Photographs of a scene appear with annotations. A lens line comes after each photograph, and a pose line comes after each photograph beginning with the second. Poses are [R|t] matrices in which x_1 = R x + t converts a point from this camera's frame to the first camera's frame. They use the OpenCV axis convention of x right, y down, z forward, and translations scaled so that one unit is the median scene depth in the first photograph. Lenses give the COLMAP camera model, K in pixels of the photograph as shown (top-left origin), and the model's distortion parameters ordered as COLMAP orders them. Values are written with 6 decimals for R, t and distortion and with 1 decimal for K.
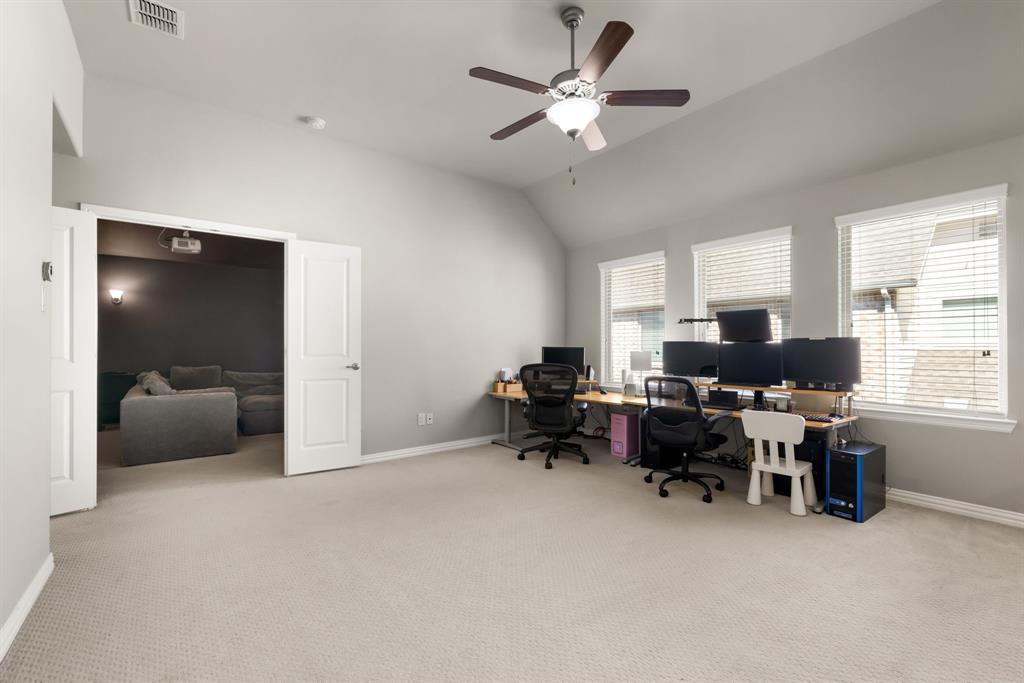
lens RADIAL K [[461.1, 0, 508.0], [0, 461.1, 340.6], [0, 0, 1]] dist [0.001927, 0.000060]
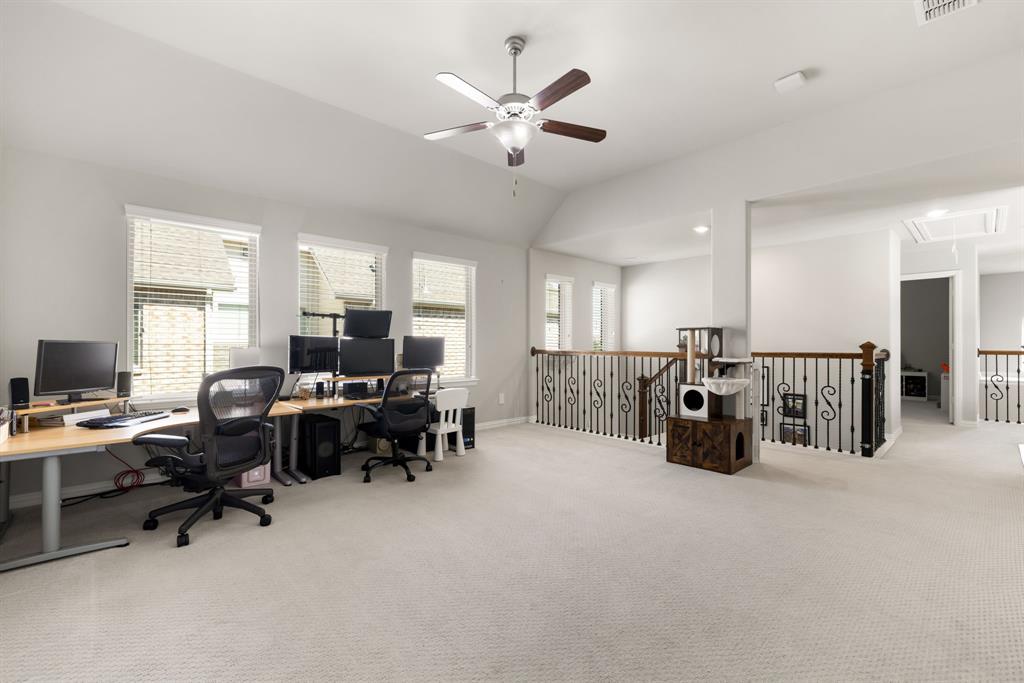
lens RADIAL K [[461.1, 0, 509.0], [0, 461.1, 346.0], [0, 0, 1]] dist [0.001927, 0.000060]
pose [[-0.139523, -0.004175, 0.990210, -0.769205], [-0.019549, 0.999808, 0.001461, 0.016467], [-0.990026, -0.019153, -0.139578, 0.933976]]
